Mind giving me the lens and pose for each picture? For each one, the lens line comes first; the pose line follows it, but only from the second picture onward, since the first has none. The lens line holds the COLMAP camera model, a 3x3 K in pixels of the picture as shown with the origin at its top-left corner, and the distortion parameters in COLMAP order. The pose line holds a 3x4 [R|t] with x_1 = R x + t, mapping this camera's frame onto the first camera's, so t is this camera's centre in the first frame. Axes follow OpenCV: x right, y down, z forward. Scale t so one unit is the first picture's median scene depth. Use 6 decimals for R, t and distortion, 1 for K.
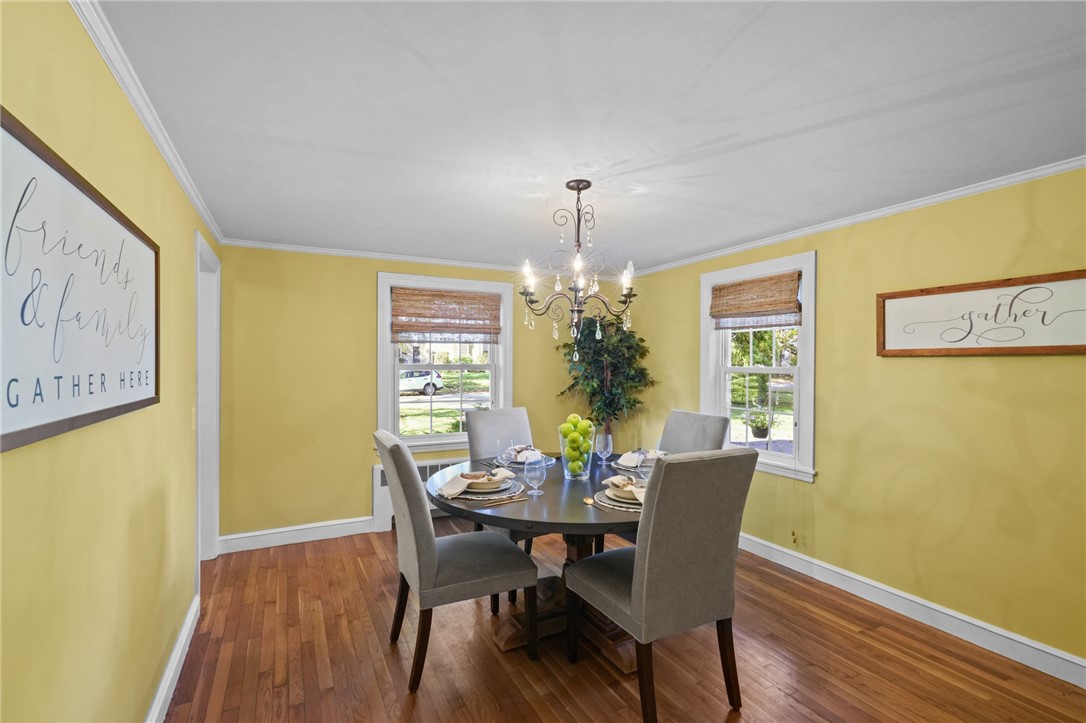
lens RADIAL K [[493.2, 0, 536.7], [0, 493.2, 363.0], [0, 0, 1]] dist [-0.014304, 0.012558]
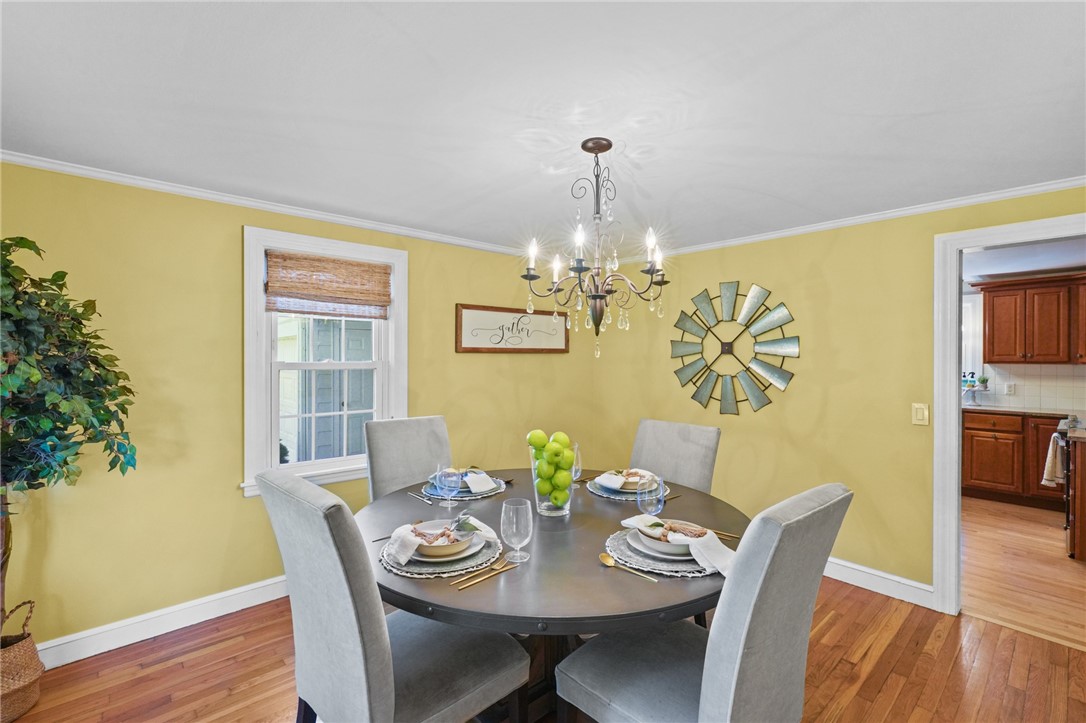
lens RADIAL K [[490.1, 0, 537.7], [0, 490.1, 356.9], [0, 0, 1]] dist [-0.003835, 0.009985]
pose [[-0.256184, -0.003825, 0.966620, -0.598190], [-0.002200, 0.999992, 0.003374, -0.005685], [-0.966625, -0.001262, -0.256191, 1.129883]]
